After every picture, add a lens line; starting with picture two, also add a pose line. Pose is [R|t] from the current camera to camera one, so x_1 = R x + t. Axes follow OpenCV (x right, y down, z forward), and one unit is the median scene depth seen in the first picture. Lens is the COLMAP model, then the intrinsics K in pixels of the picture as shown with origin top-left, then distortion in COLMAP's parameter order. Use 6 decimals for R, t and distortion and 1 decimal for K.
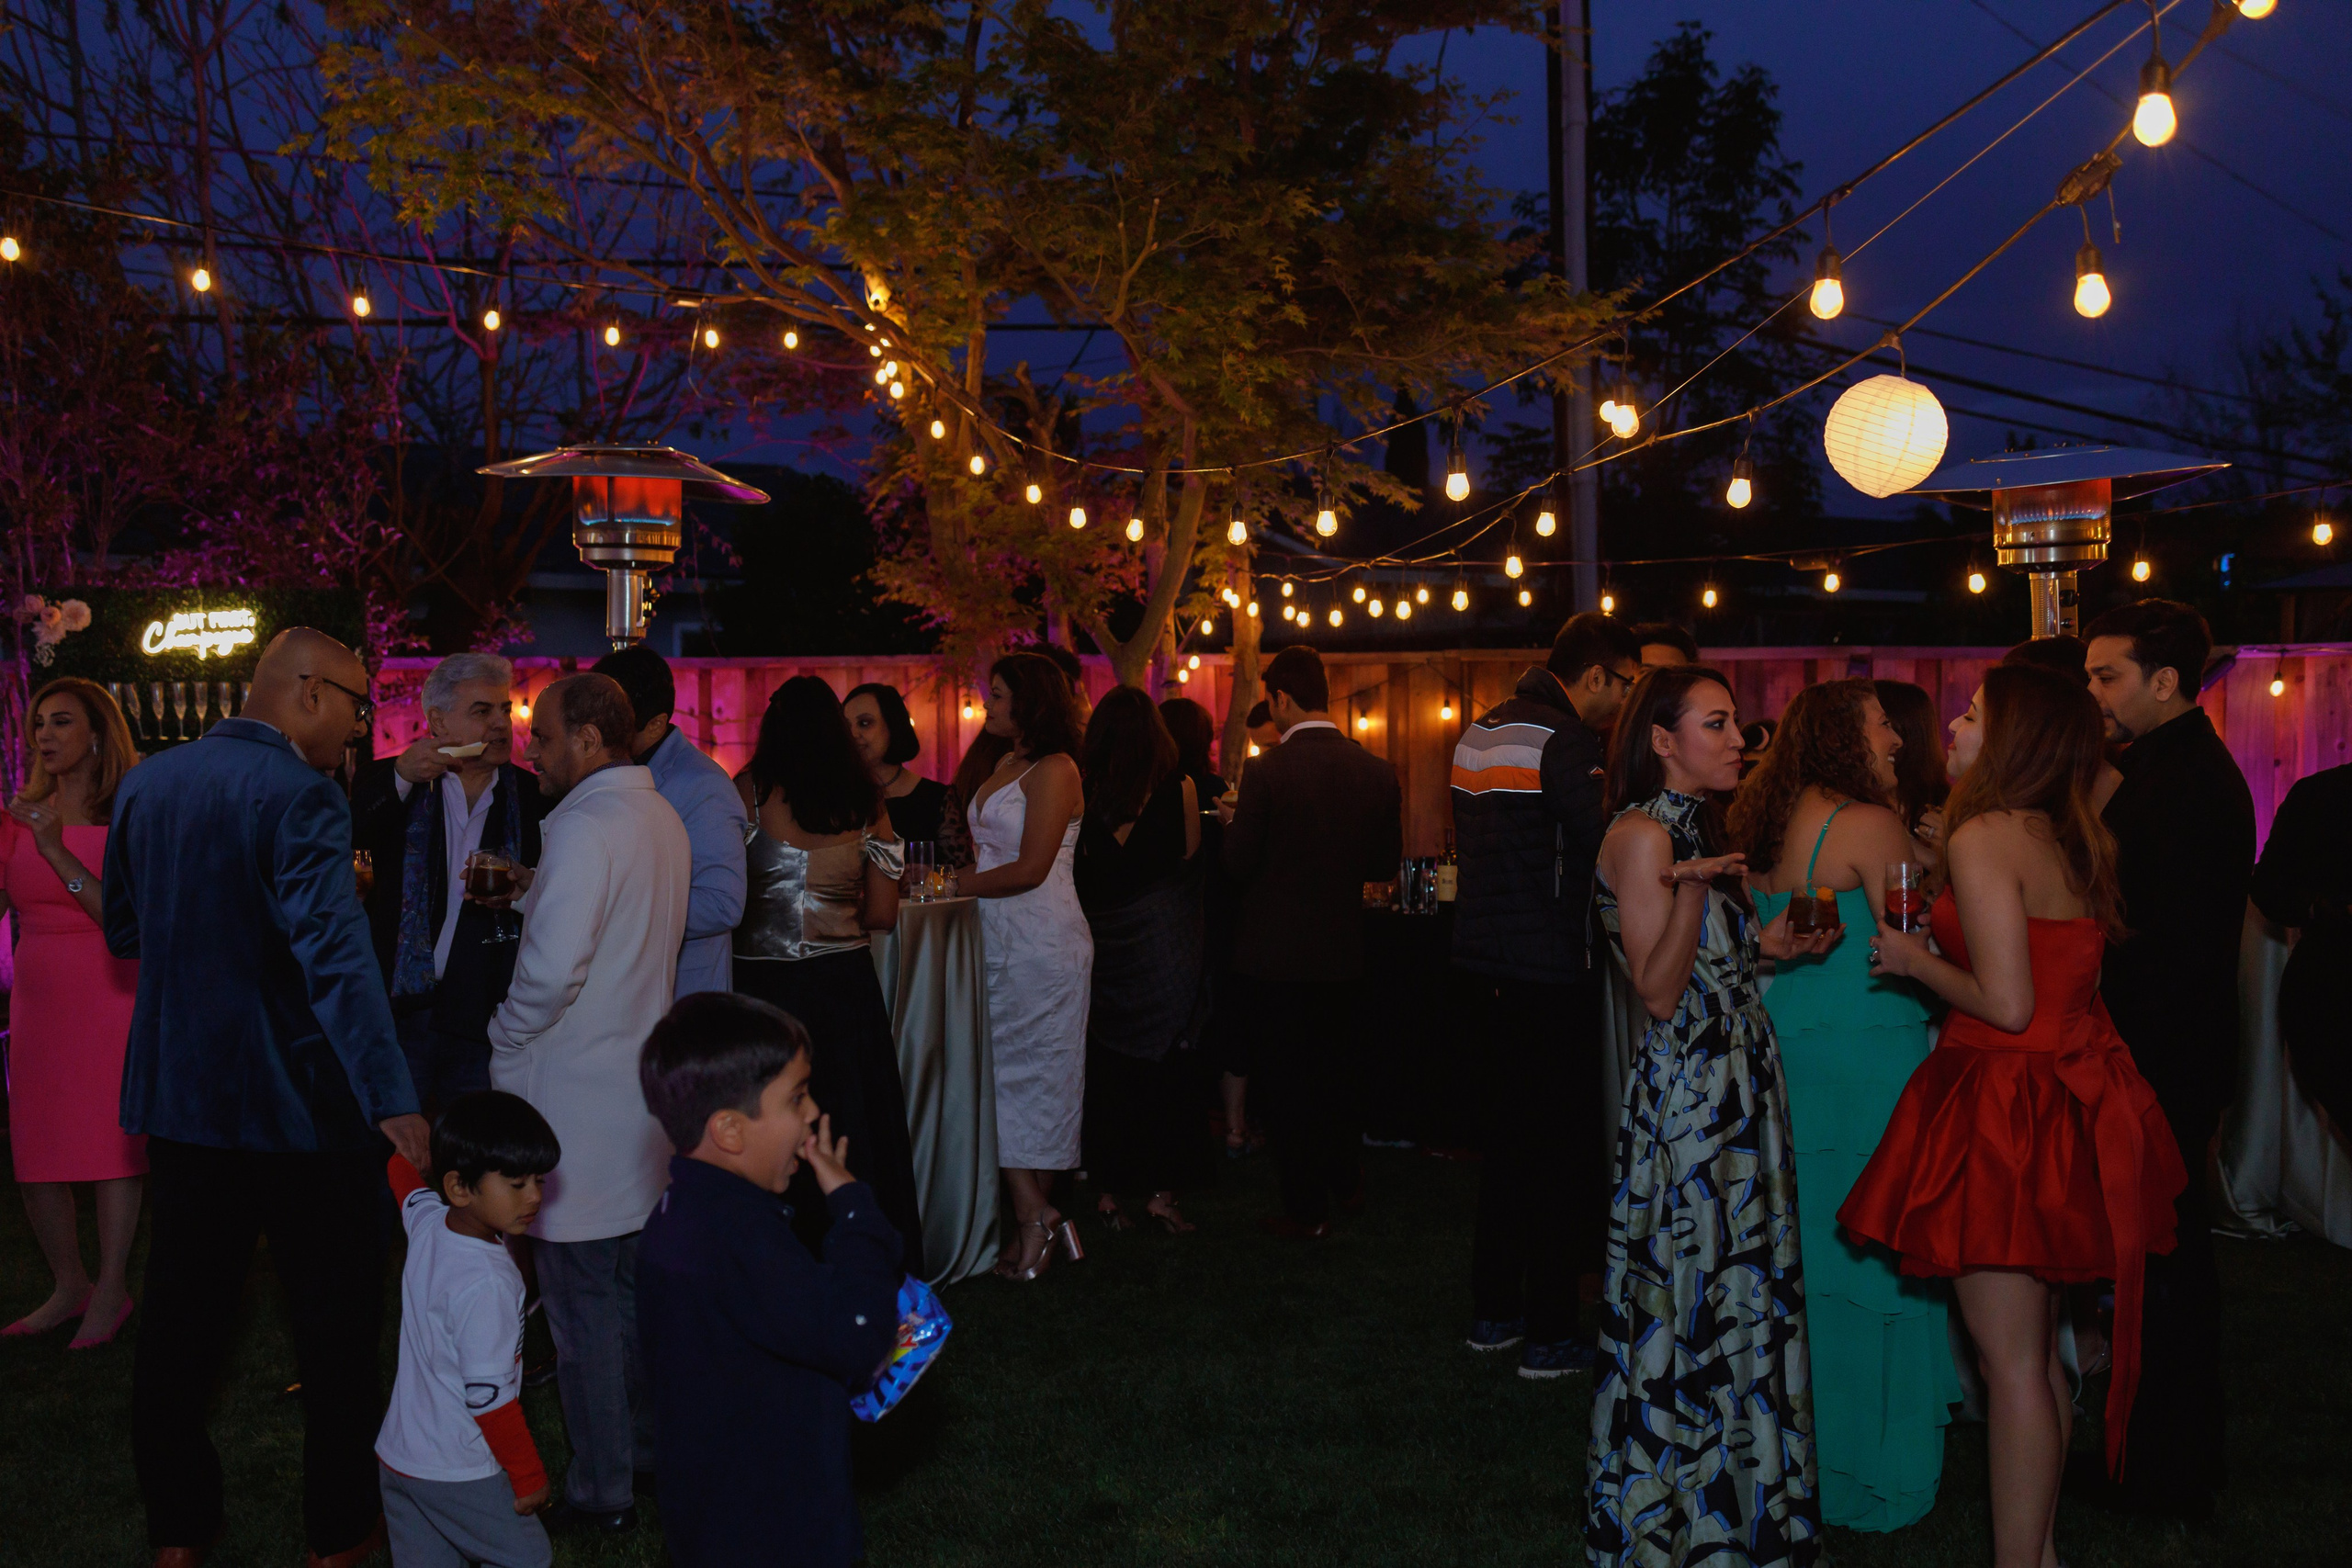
lens RADIAL K [[2416.3, 0, 1176.0], [0, 2416.3, 784.0], [0, 0, 1]] dist [0.155524, -0.286967]
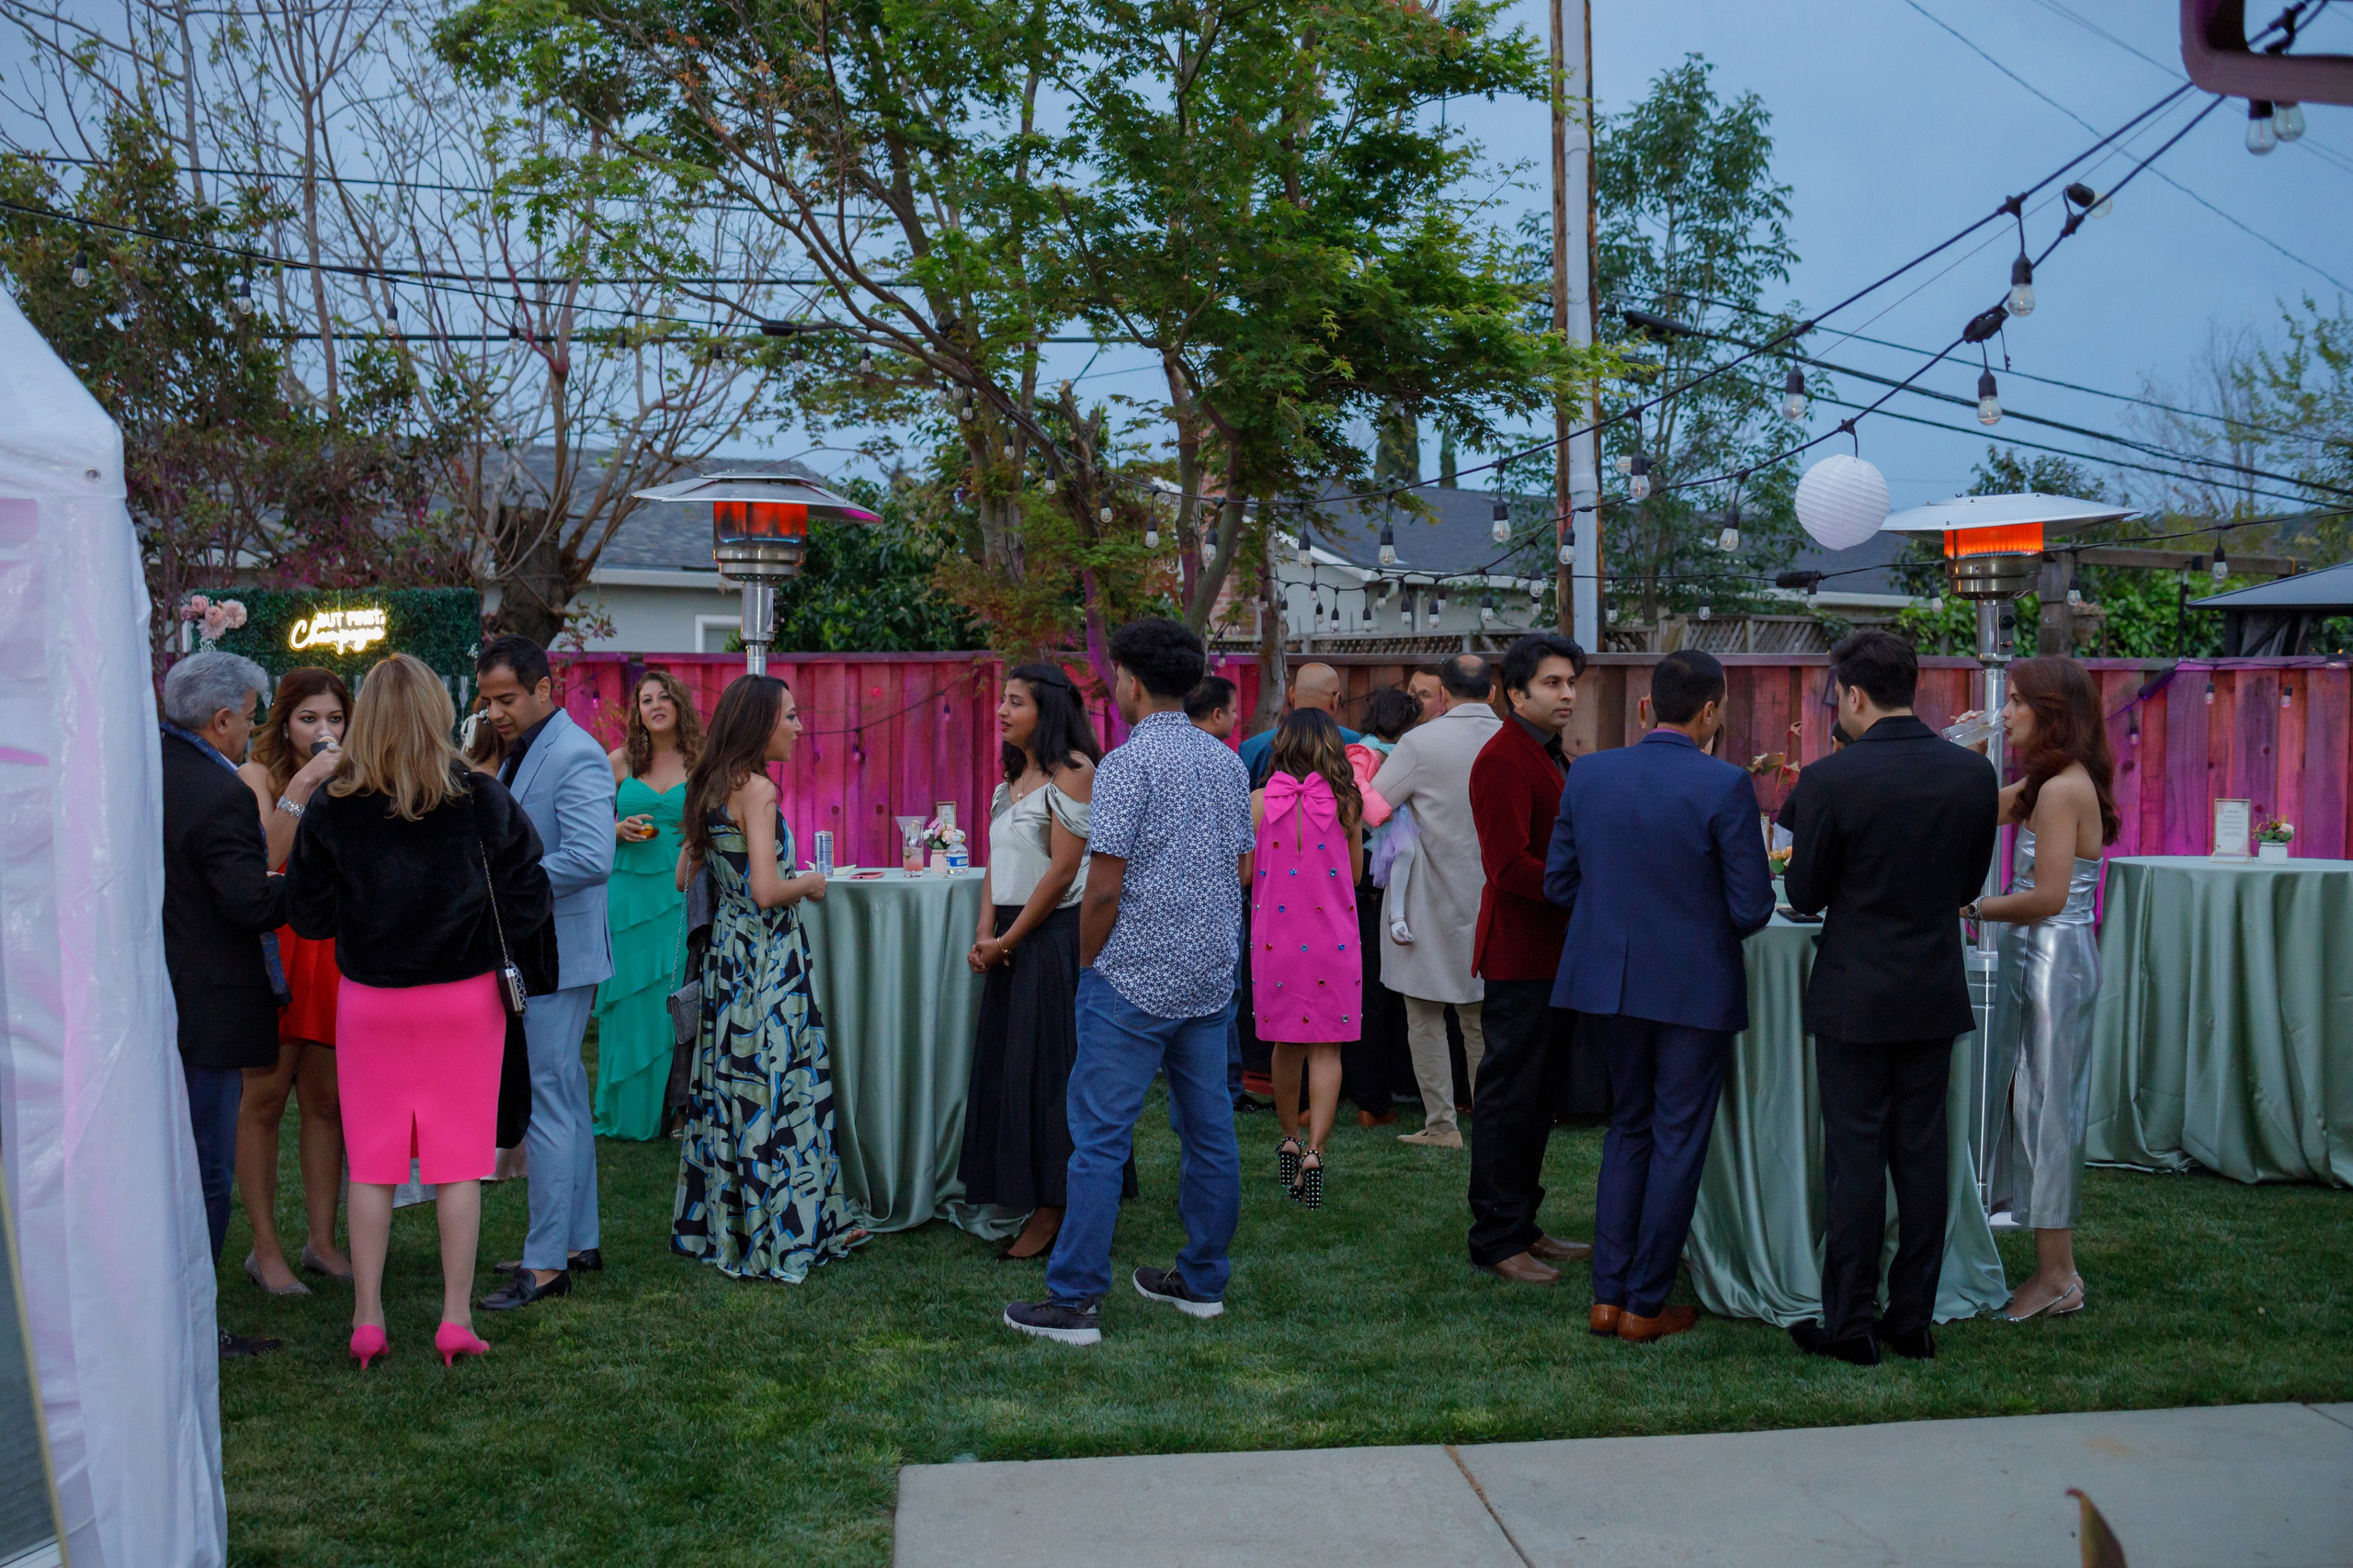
lens RADIAL K [[2536.3, 0, 1176.5], [0, 2536.3, 784.0], [0, 0, 1]] dist [-0.017973, -0.006829]
pose [[0.999881, 0.010314, 0.011498, -0.031904], [-0.010337, 0.999945, 0.001929, 0.001721], [-0.011477, -0.002048, 0.999932, -0.143567]]
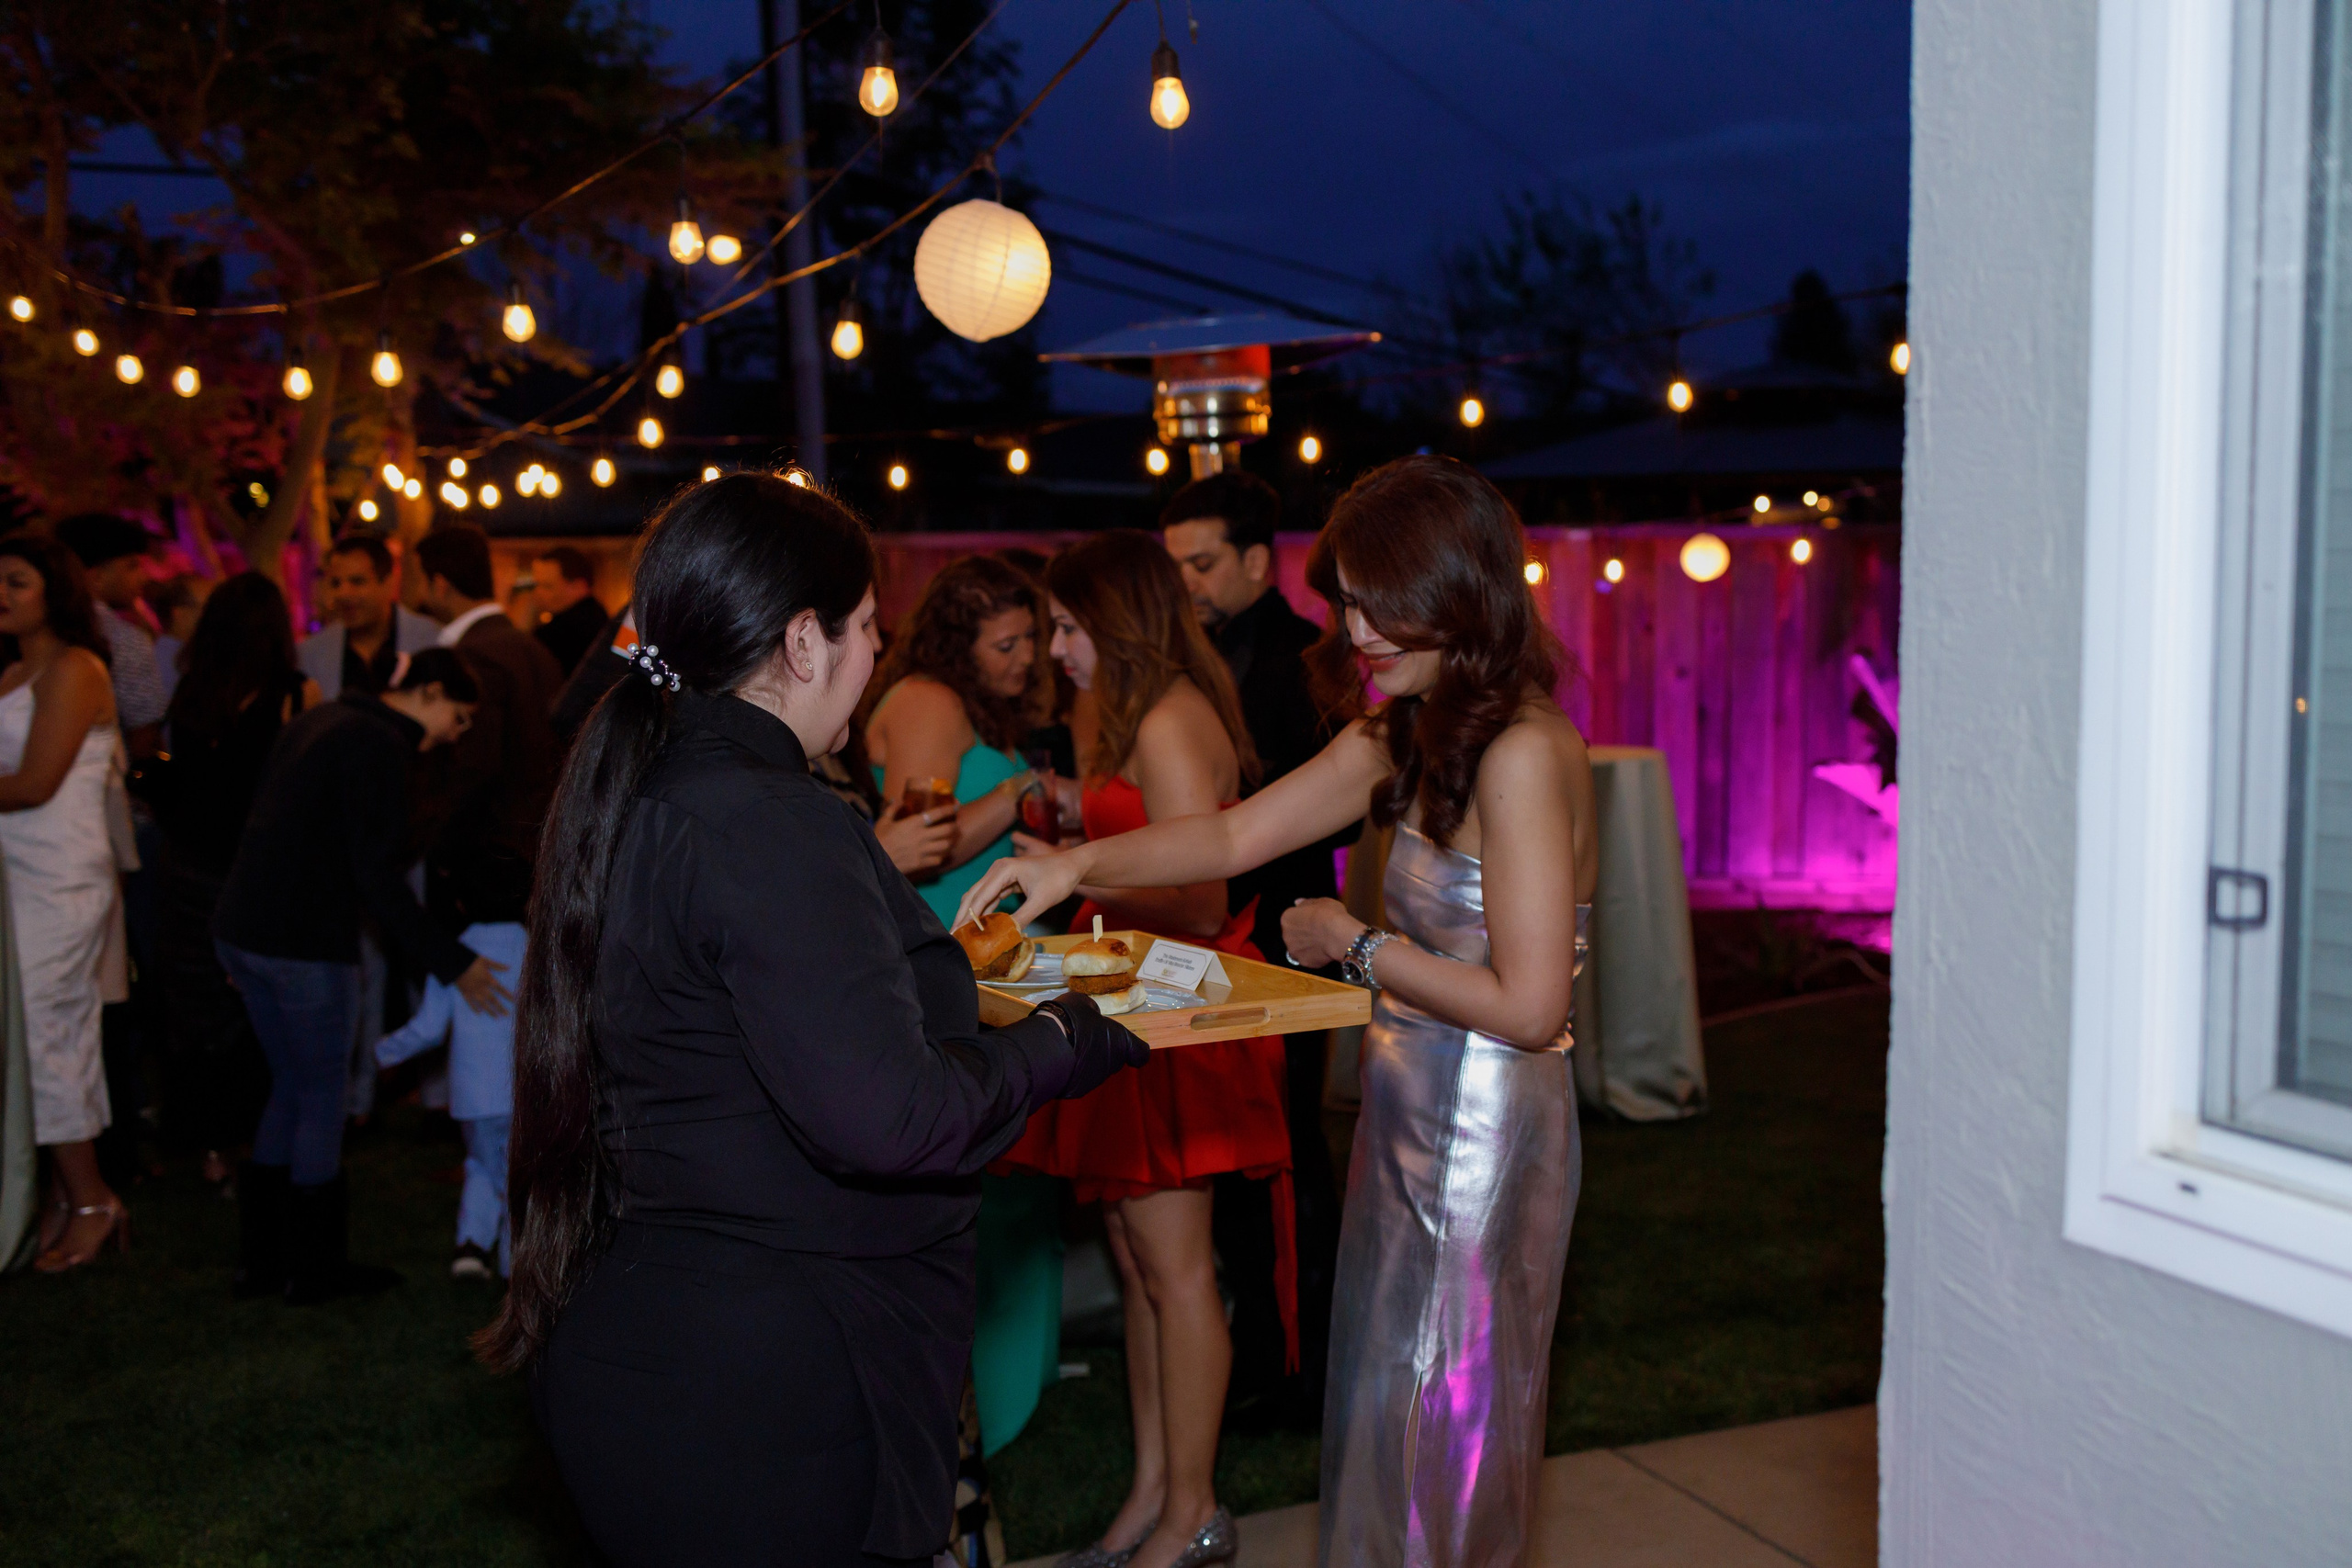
lens RADIAL K [[2532.3, 0, 1176.0], [0, 2532.3, 784.0], [0, 0, 1]] dist [-0.289681, 0.708229]
pose [[0.956211, -0.023315, 0.291748, 0.038351], [0.011666, 0.999066, 0.041605, 0.001734], [-0.292445, -0.036379, 0.955590, 0.051733]]
